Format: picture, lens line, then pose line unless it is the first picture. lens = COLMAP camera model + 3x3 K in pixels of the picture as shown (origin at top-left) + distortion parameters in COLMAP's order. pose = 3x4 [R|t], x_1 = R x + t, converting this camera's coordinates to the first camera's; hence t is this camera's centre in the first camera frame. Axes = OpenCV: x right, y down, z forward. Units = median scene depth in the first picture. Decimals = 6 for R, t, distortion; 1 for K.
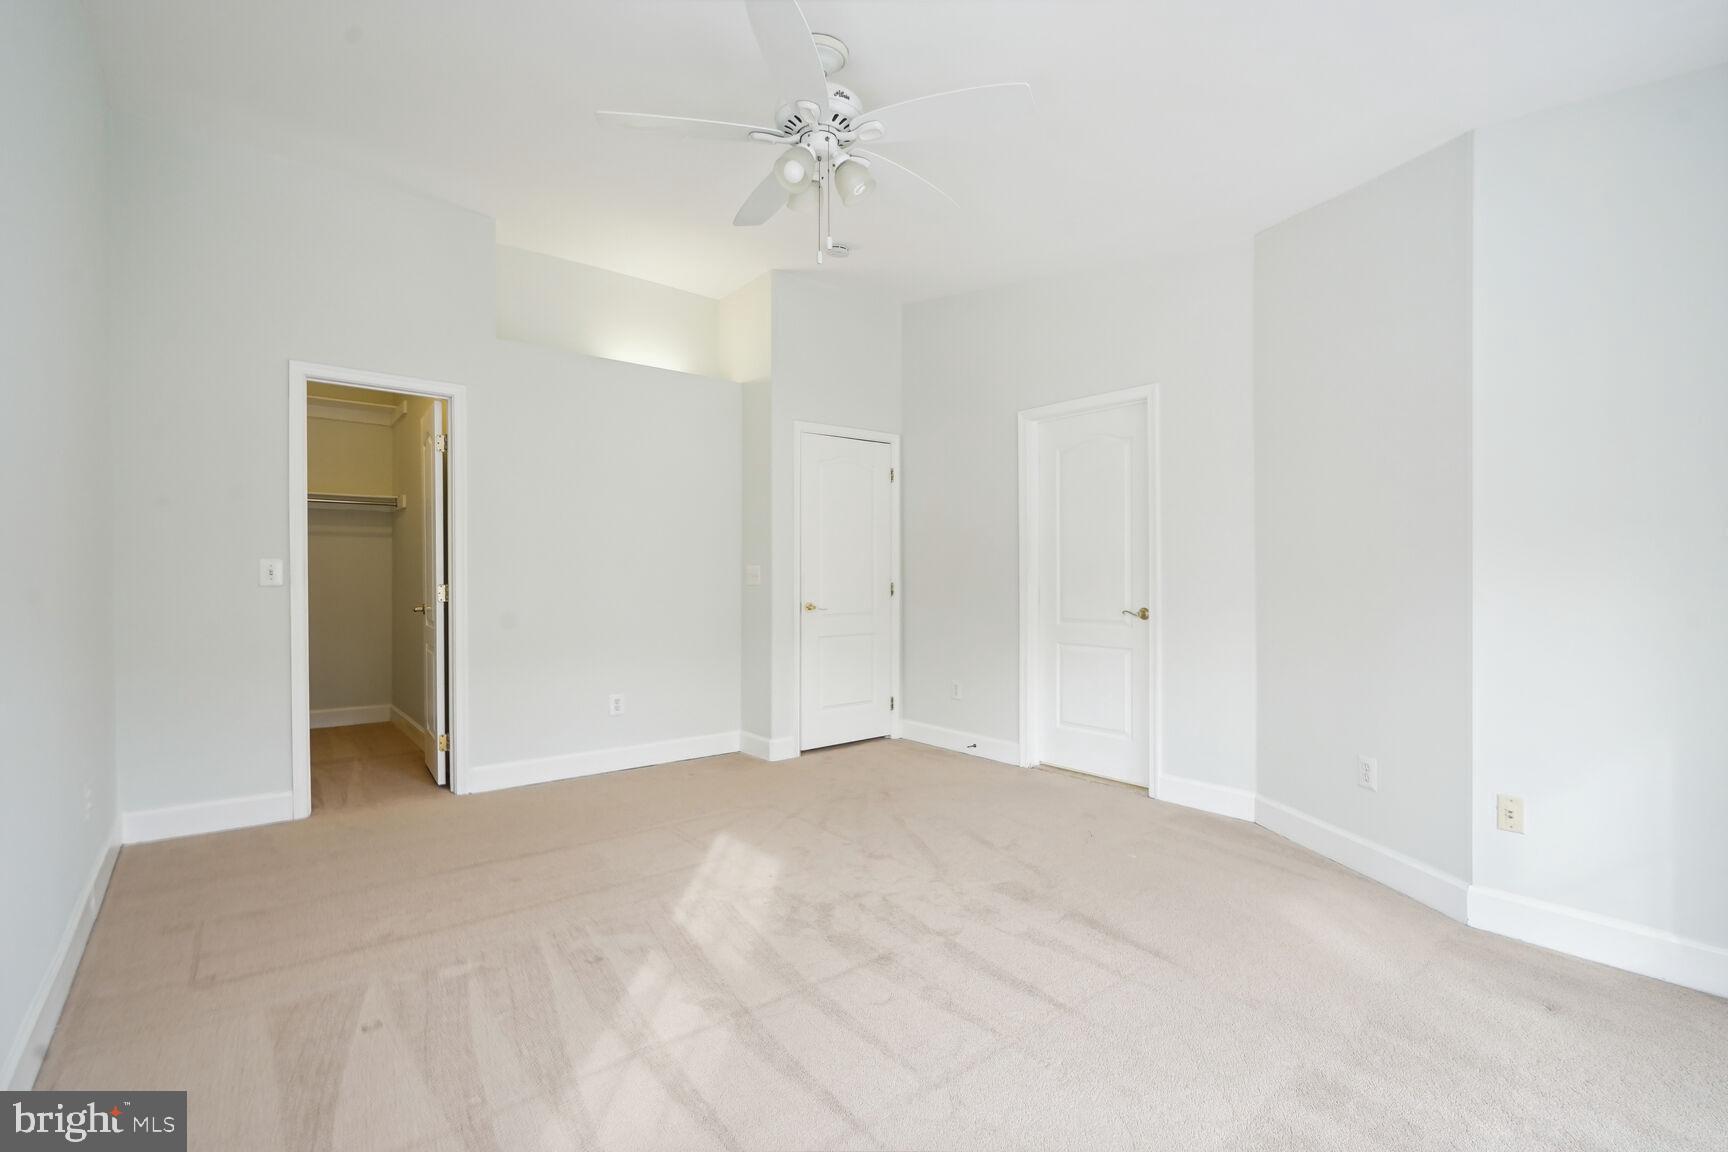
lens RADIAL K [[787.3, 0, 861.0], [0, 787.3, 579.1], [0, 0, 1]] dist [-0.000605, 0.001010]
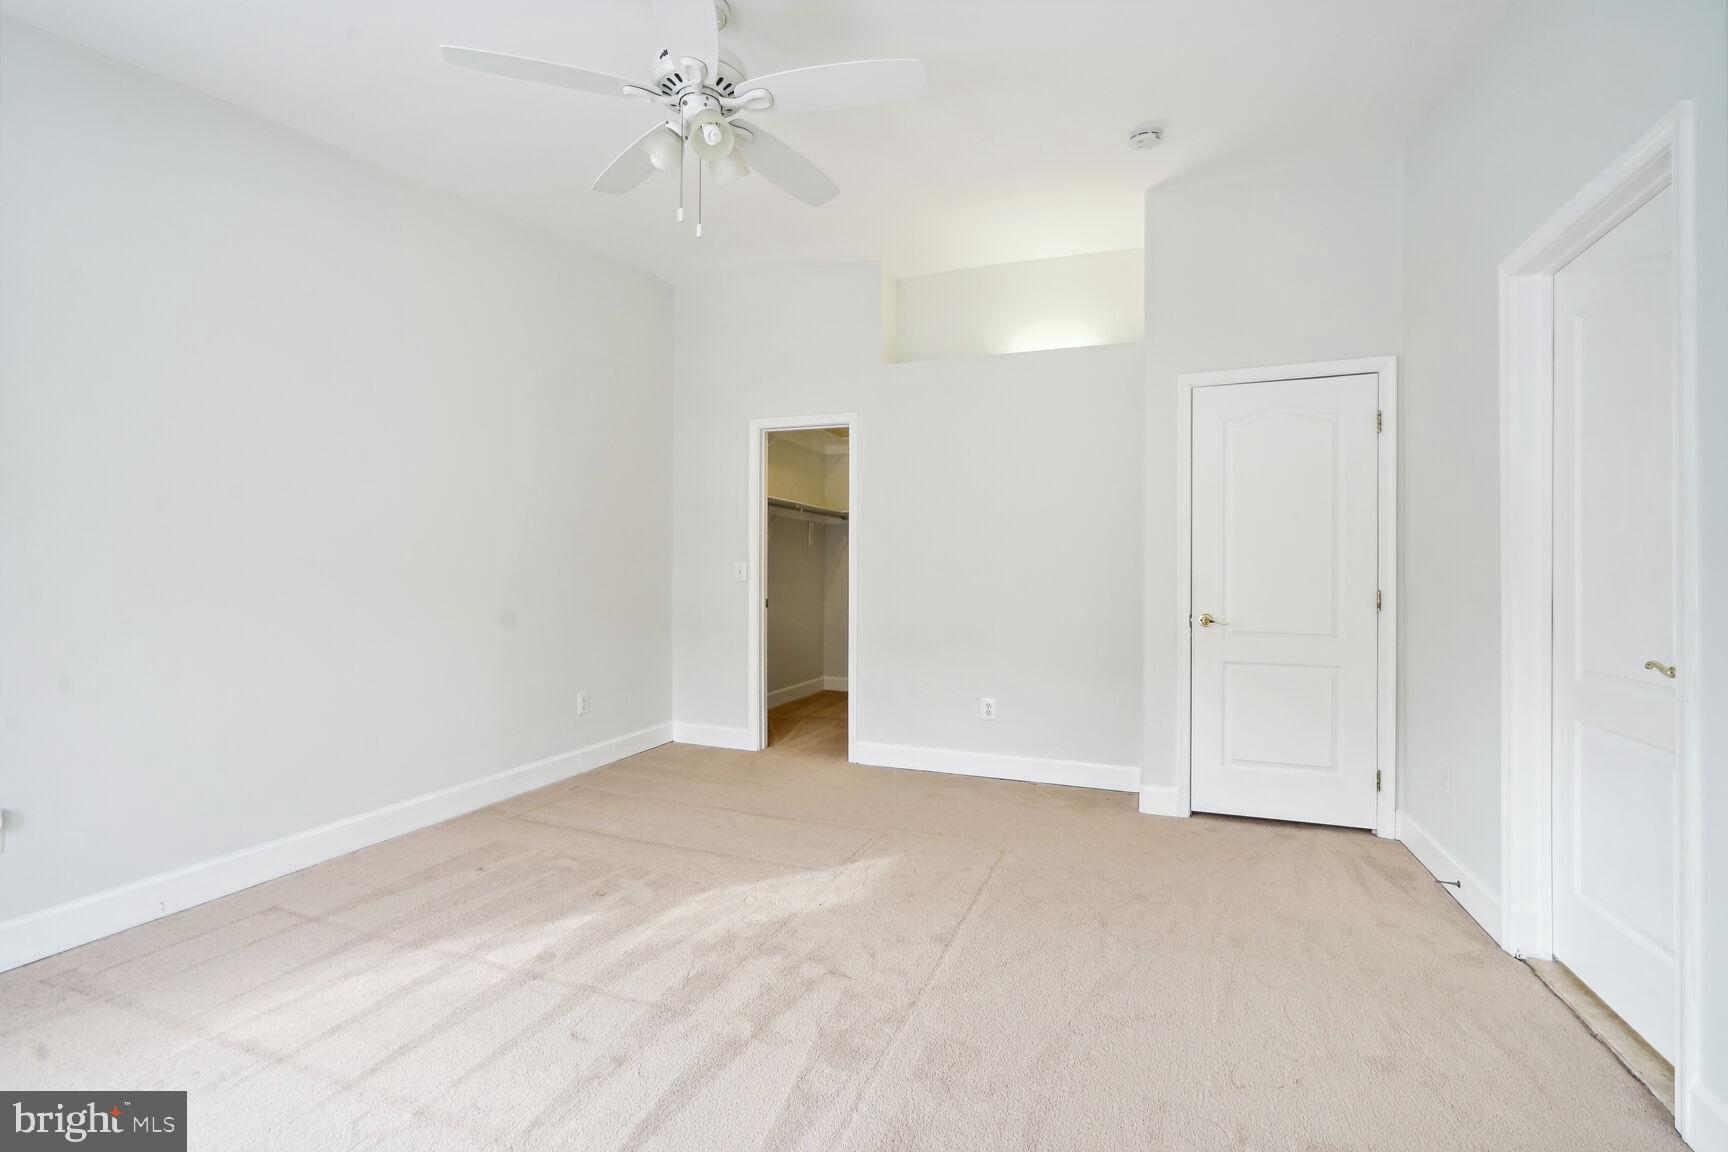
lens RADIAL K [[787.3, 0, 861.0], [0, 787.3, 579.1], [0, 0, 1]] dist [-0.000605, 0.001010]
pose [[0.493841, 0.011614, -0.869474, 0.626166], [-0.011251, 0.999912, 0.006966, -0.008532], [0.869479, 0.006343, 0.493929, 0.521000]]
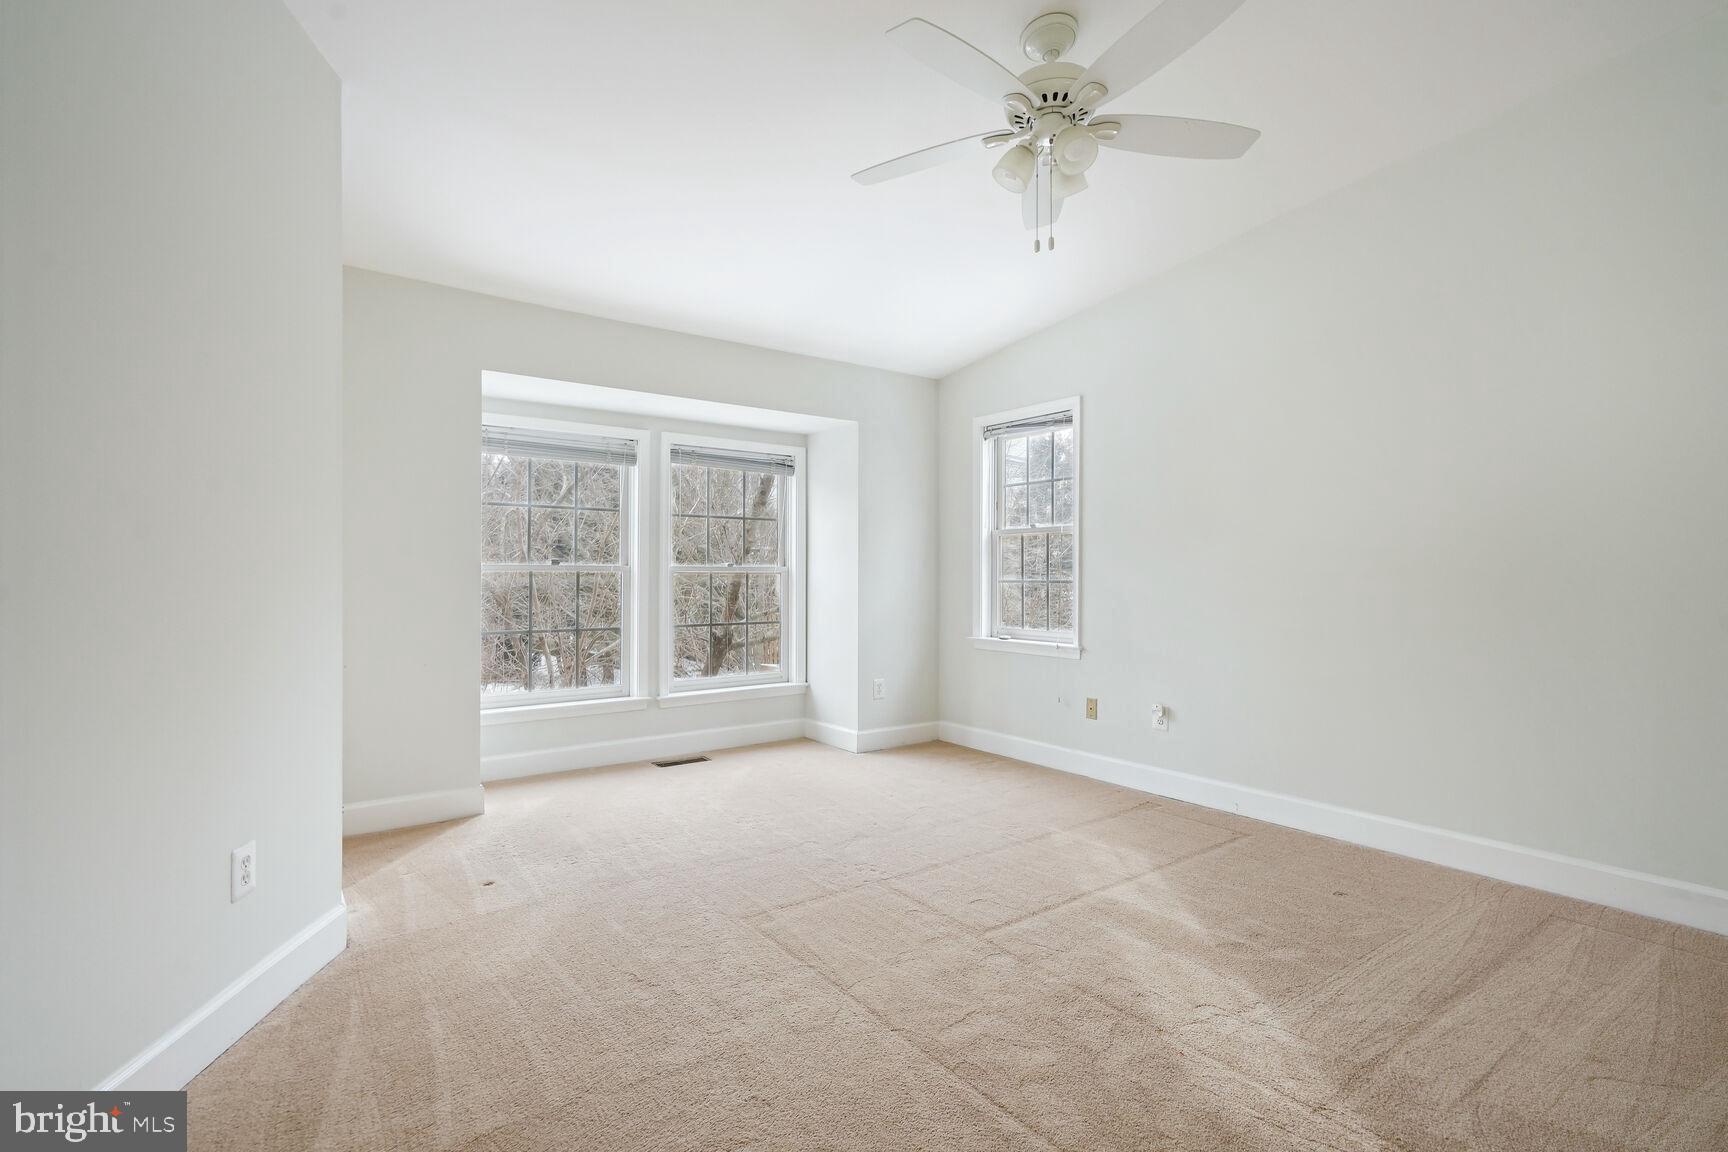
lens RADIAL K [[811.5, 0, 864.0], [0, 811.5, 576.0], [0, 0, 1]] dist [0.001437, 0.000448]
pose [[-0.999350, -0.008725, 0.034976, 0.106329], [-0.008521, 0.999946, 0.005983, -0.001875], [-0.035027, 0.005681, -0.999370, 1.468264]]
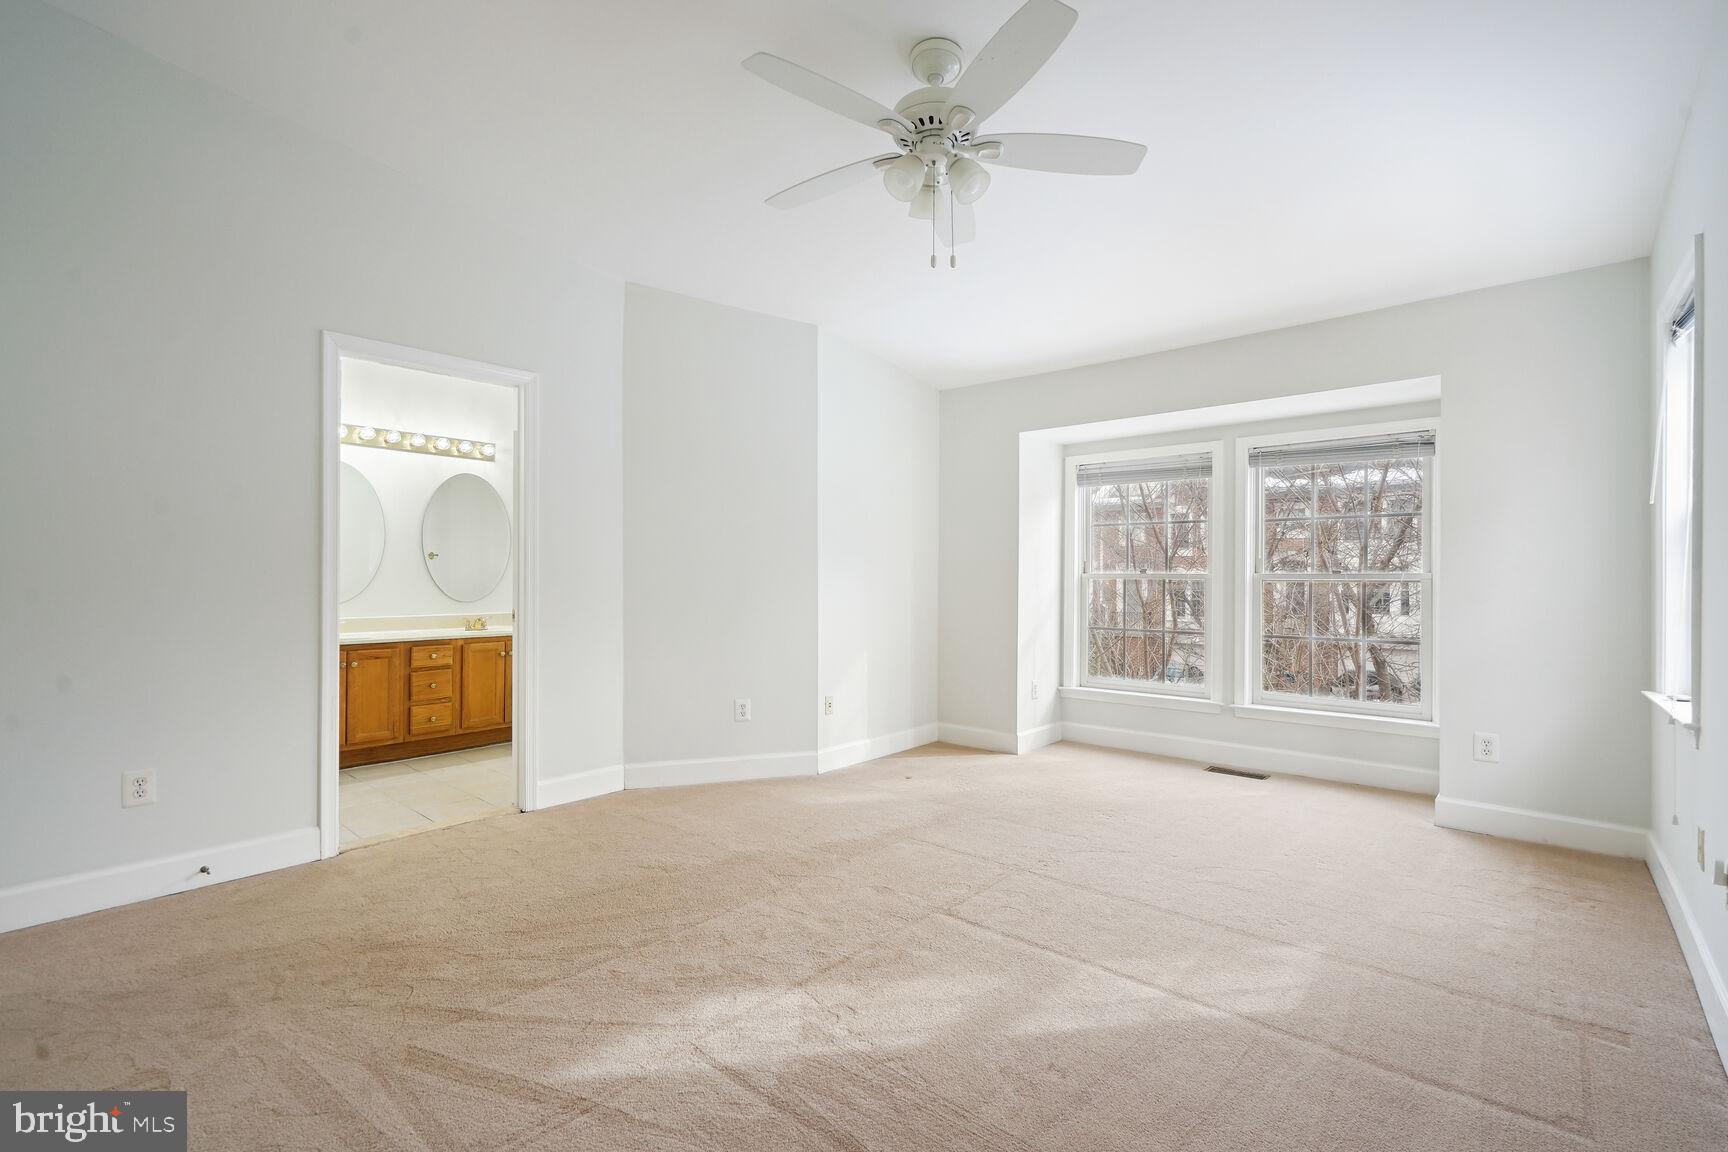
lens RADIAL K [[787.3, 0, 861.0], [0, 787.3, 579.1], [0, 0, 1]] dist [-0.000605, 0.001010]
pose [[-0.173694, -0.008612, 0.984762, -0.749367], [-0.000326, 0.999962, 0.008688, -0.010159], [-0.984800, 0.001188, -0.173691, 0.928068]]
